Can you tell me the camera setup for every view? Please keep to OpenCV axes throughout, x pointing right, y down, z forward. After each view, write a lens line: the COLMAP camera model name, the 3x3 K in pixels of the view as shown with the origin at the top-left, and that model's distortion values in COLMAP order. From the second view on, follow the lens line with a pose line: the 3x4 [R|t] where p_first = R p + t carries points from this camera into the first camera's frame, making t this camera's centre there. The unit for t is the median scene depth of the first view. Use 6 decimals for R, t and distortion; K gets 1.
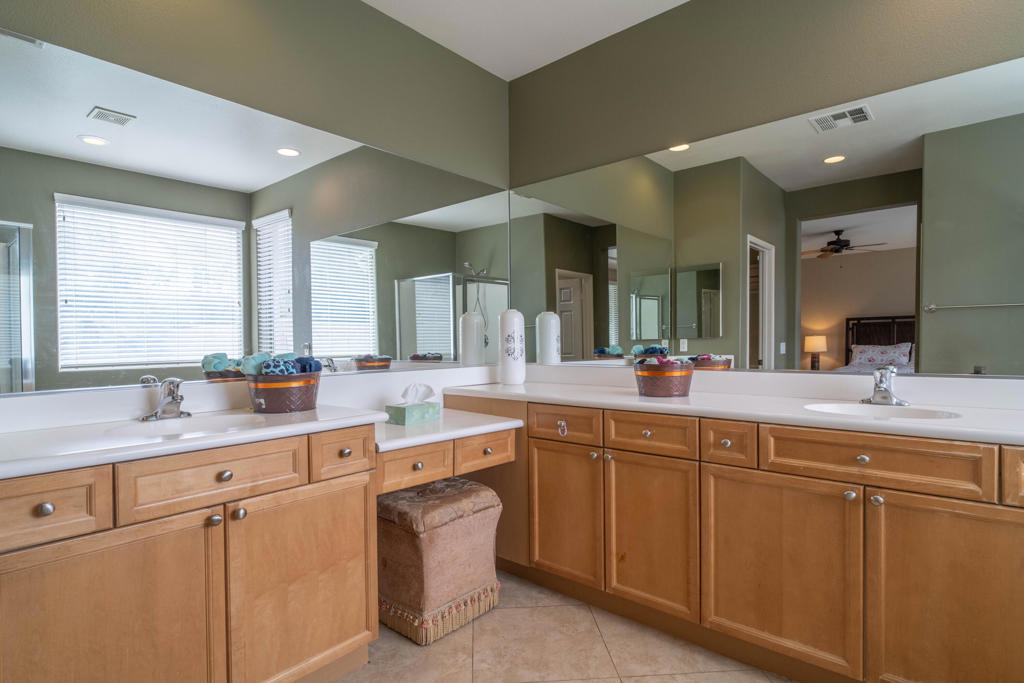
lens RADIAL K [[530.4, 0, 512.0], [0, 530.4, 341.5], [0, 0, 1]] dist [-0.005923, 0.000900]
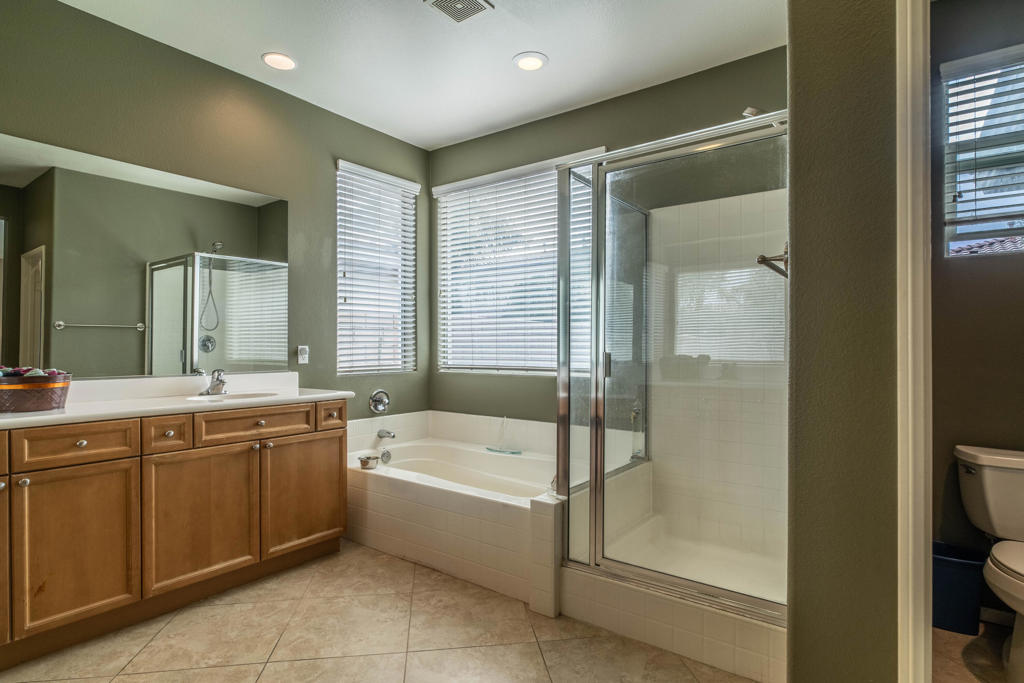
lens RADIAL K [[530.4, 0, 512.0], [0, 530.4, 341.5], [0, 0, 1]] dist [-0.005923, 0.000900]
pose [[-0.047929, 0.013352, 0.998761, -0.843314], [0.003746, 0.999906, -0.013188, -0.002538], [-0.998844, 0.003109, -0.047975, 0.264118]]
